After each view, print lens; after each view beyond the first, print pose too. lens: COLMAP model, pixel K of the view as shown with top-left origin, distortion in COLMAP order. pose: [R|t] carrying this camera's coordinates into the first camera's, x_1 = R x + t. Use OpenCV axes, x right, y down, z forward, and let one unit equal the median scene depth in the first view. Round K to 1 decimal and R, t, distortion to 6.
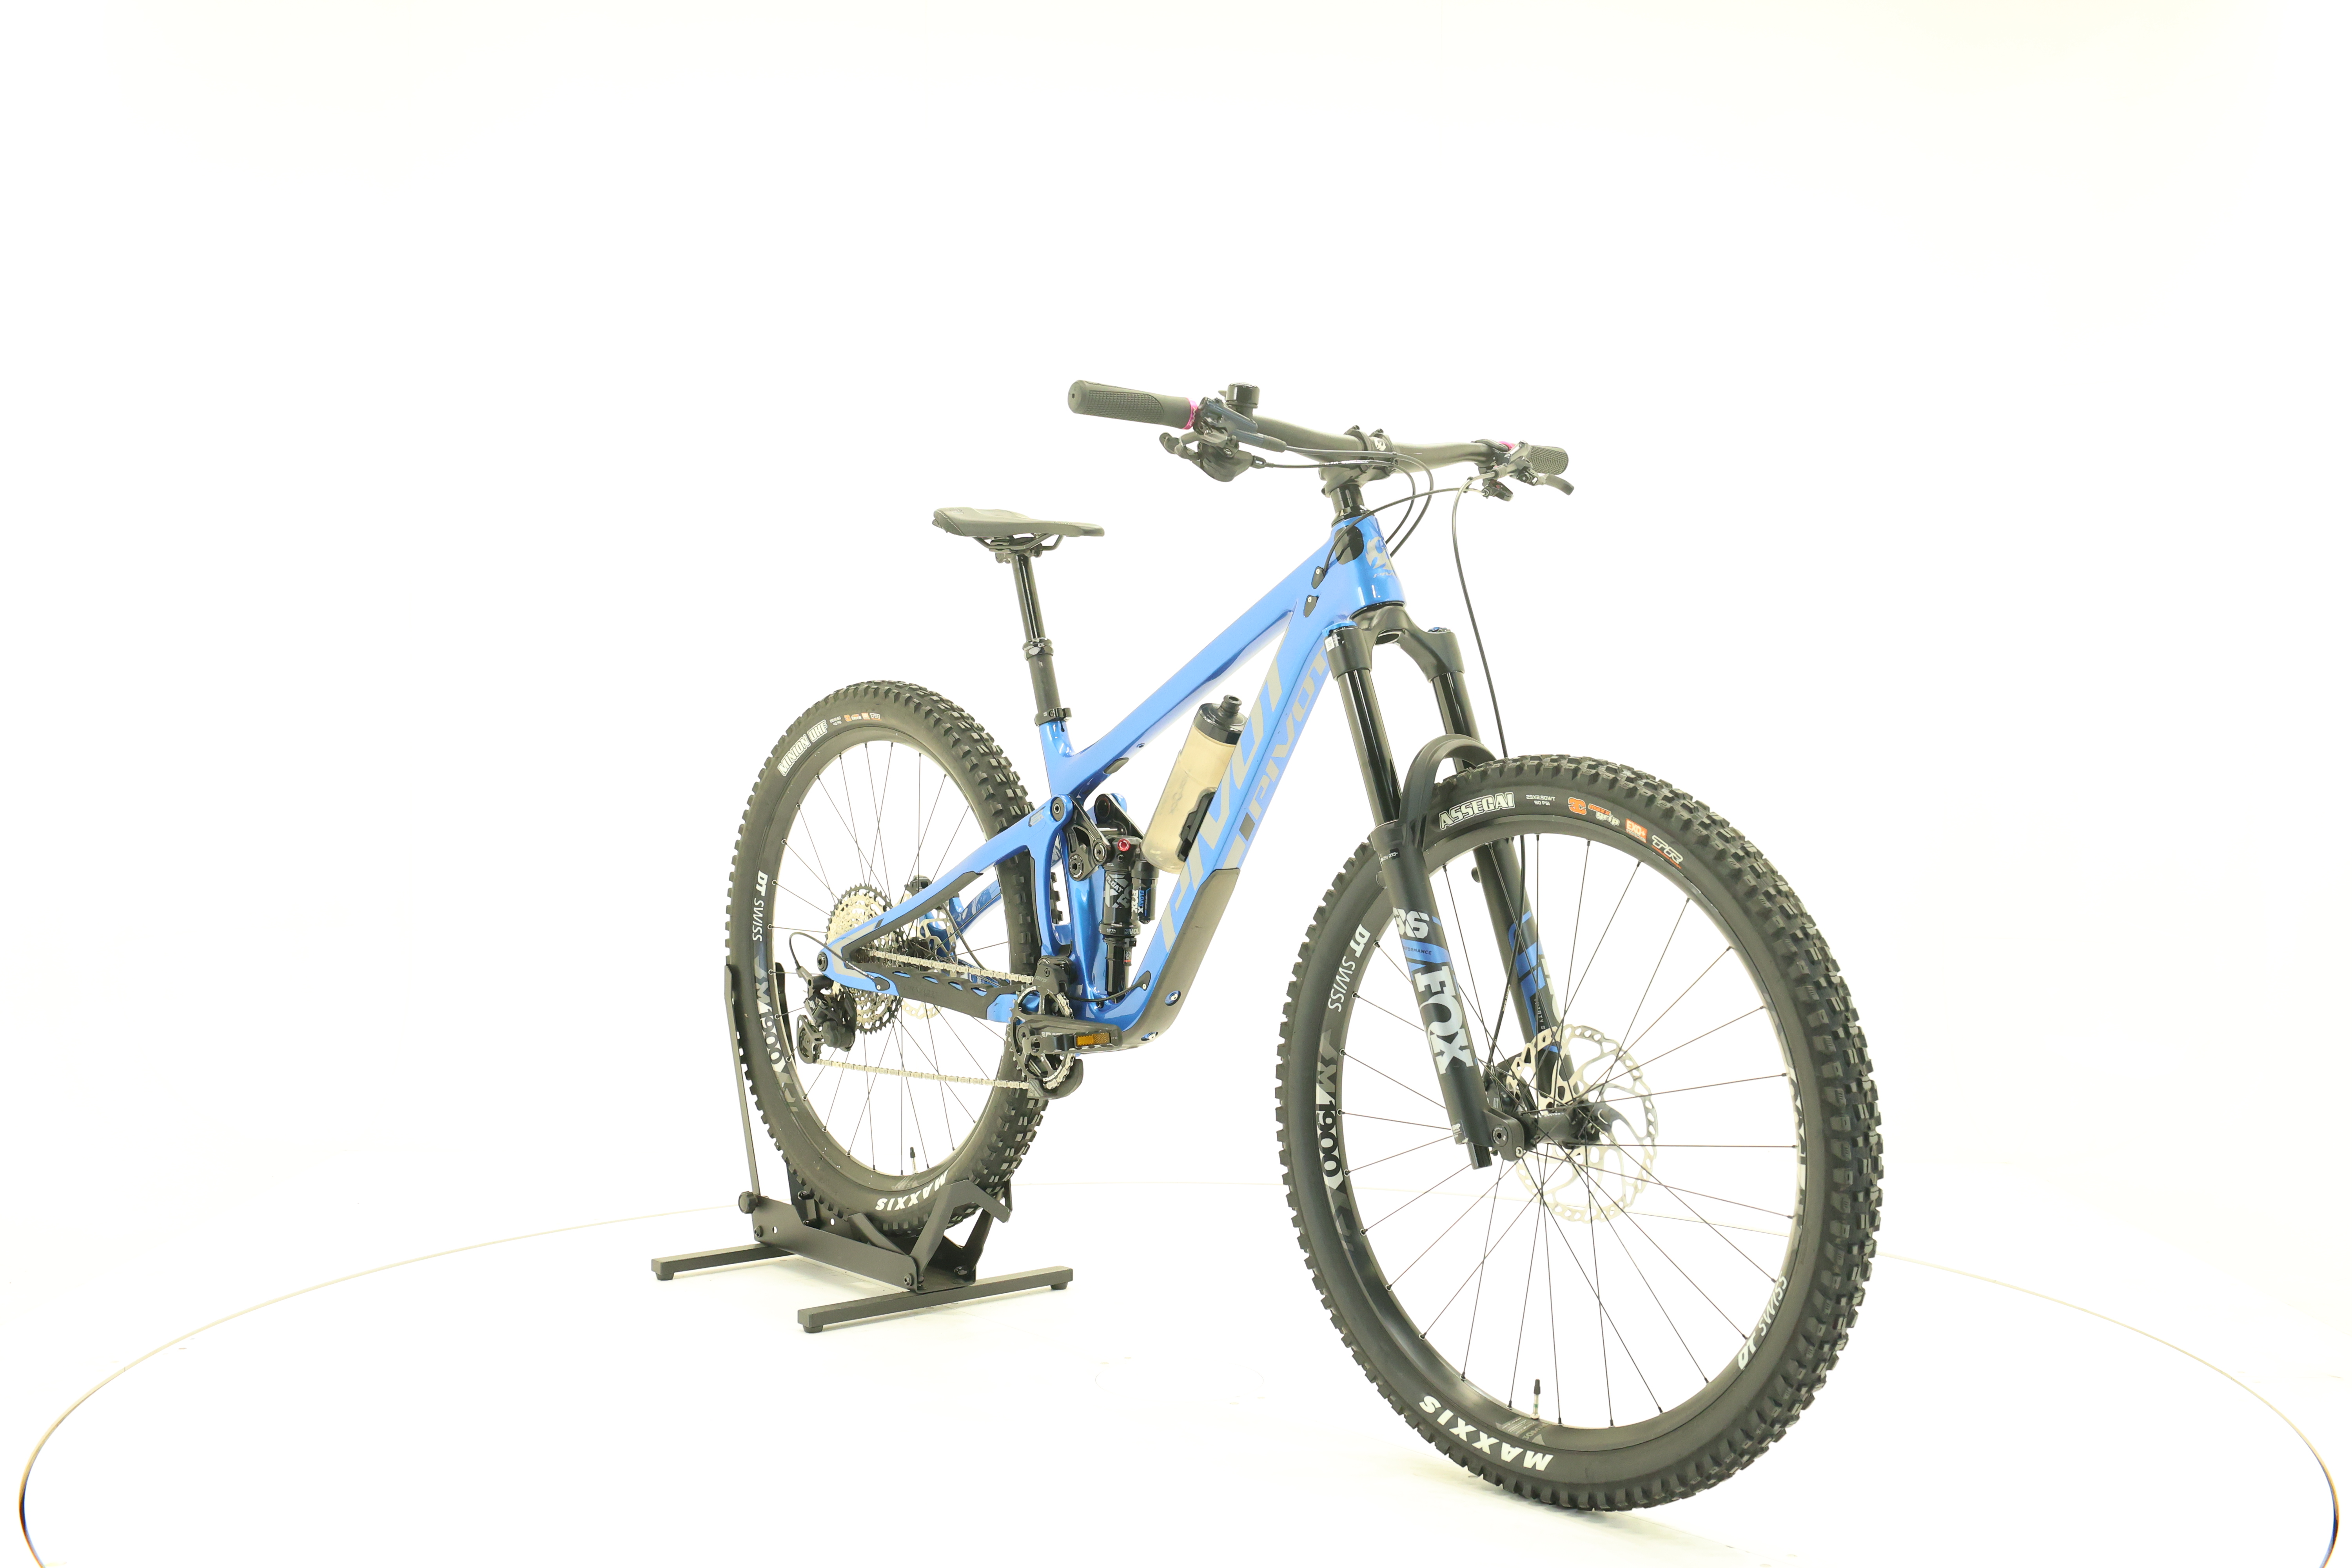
lens RADIAL K [[2506.9, 0, 1175.5], [0, 2506.9, 726.3], [0, 0, 1]] dist [-0.018035, 0.003494]
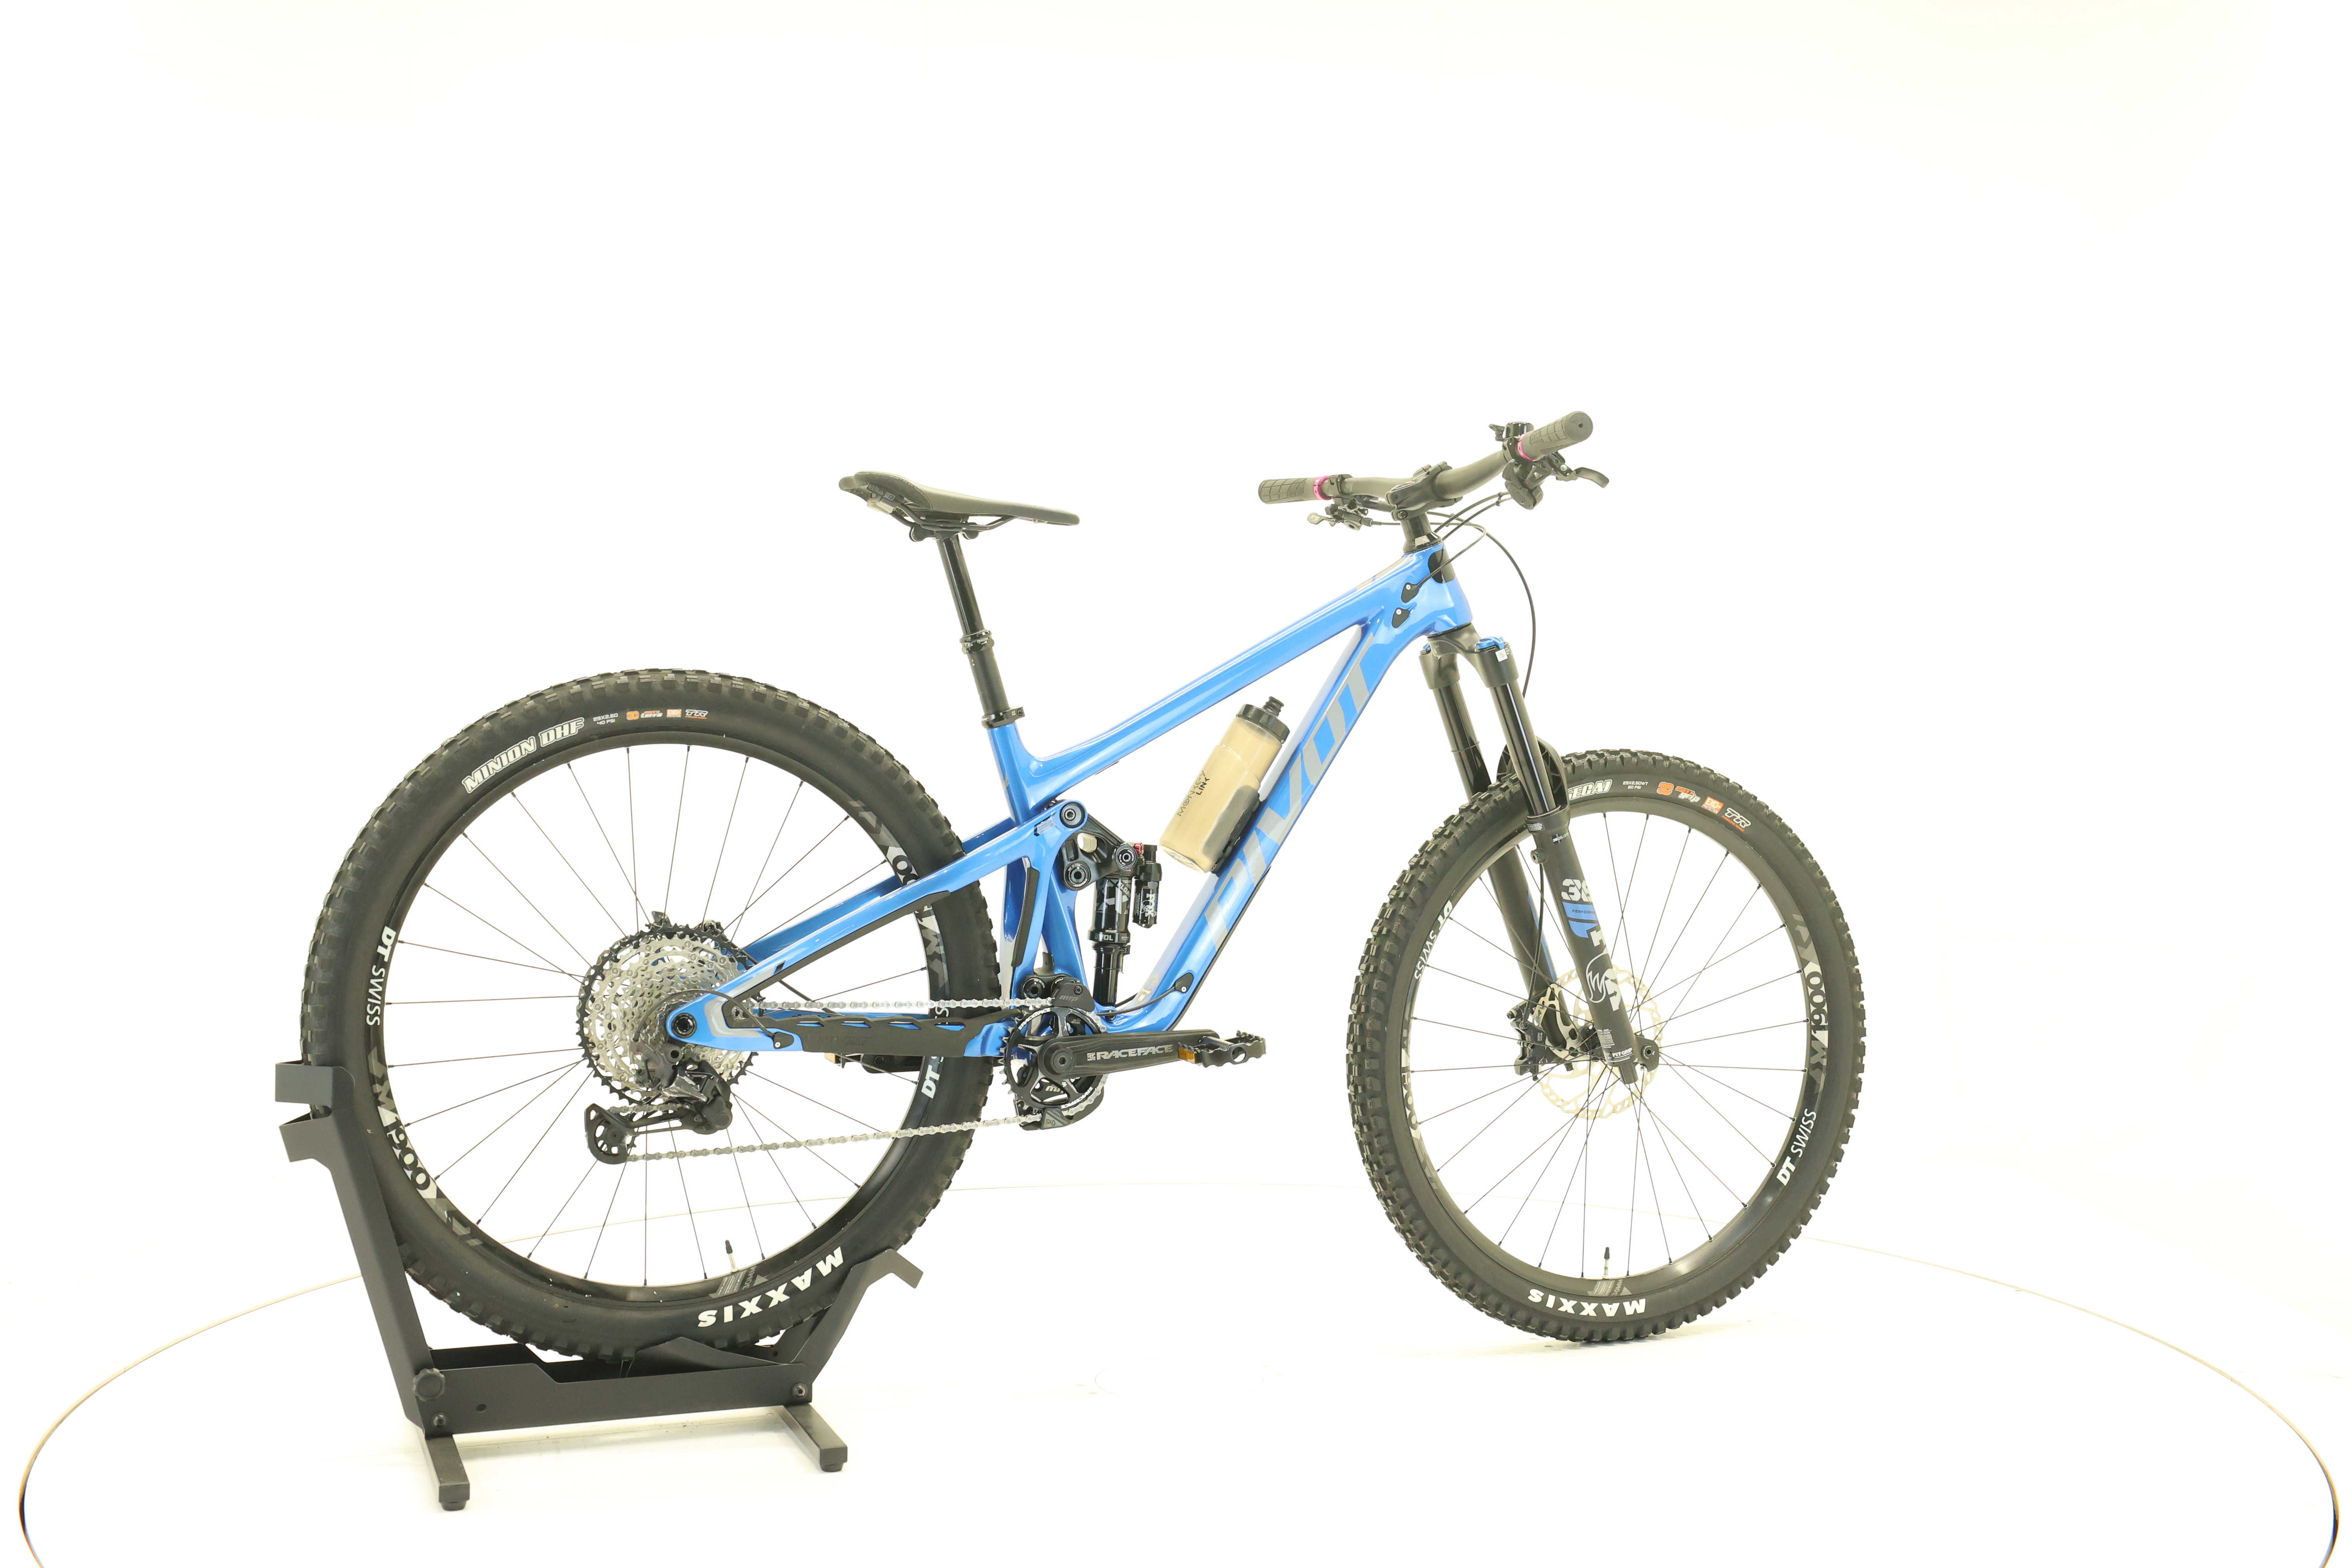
lens RADIAL K [[2506.9, 0, 1175.5], [0, 2506.9, 726.3], [0, 0, 1]] dist [-0.018035, 0.003494]
pose [[0.323327, -0.002747, 0.946283, -1.024430], [-0.002770, 0.999989, 0.003849, -0.004203], [-0.946283, -0.003866, 0.323316, 0.736310]]
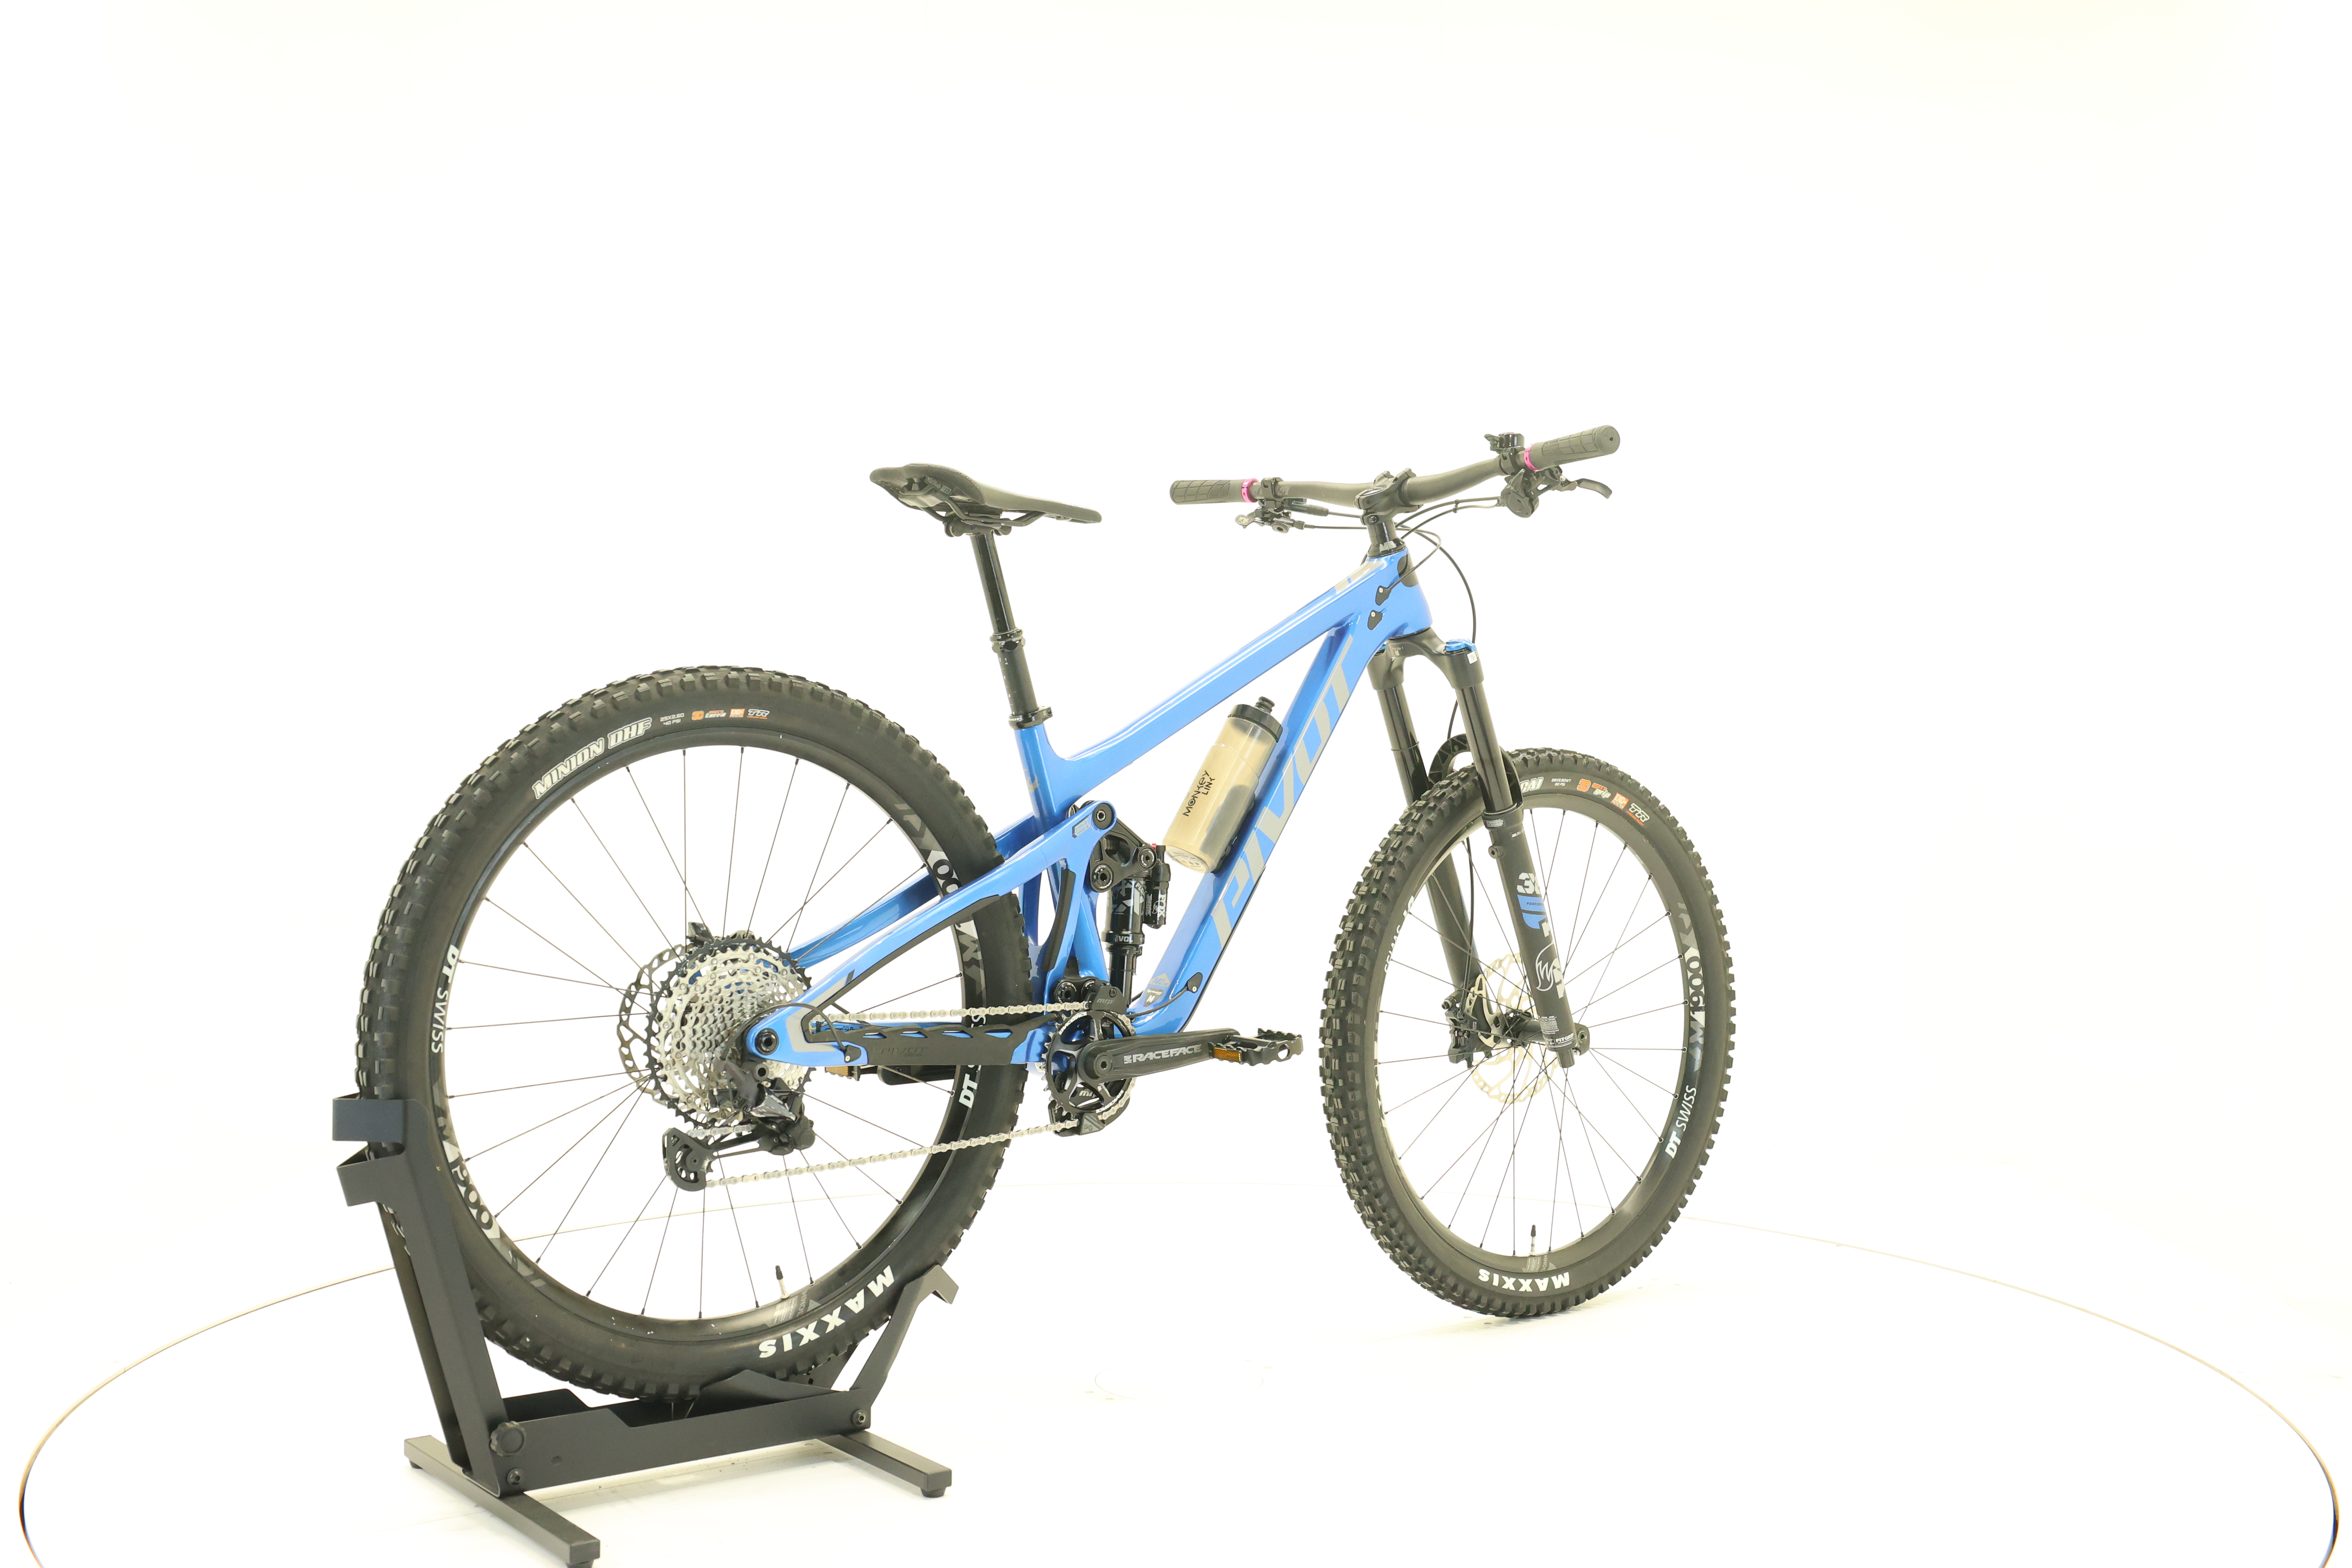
lens RADIAL K [[2506.9, 0, 1175.5], [0, 2506.9, 726.3], [0, 0, 1]] dist [-0.018035, 0.003494]
pose [[0.054160, -0.003400, 0.998526, -1.080438], [-0.003537, 0.999987, 0.003597, -0.003955], [-0.998526, -0.003727, 0.054147, 1.028314]]
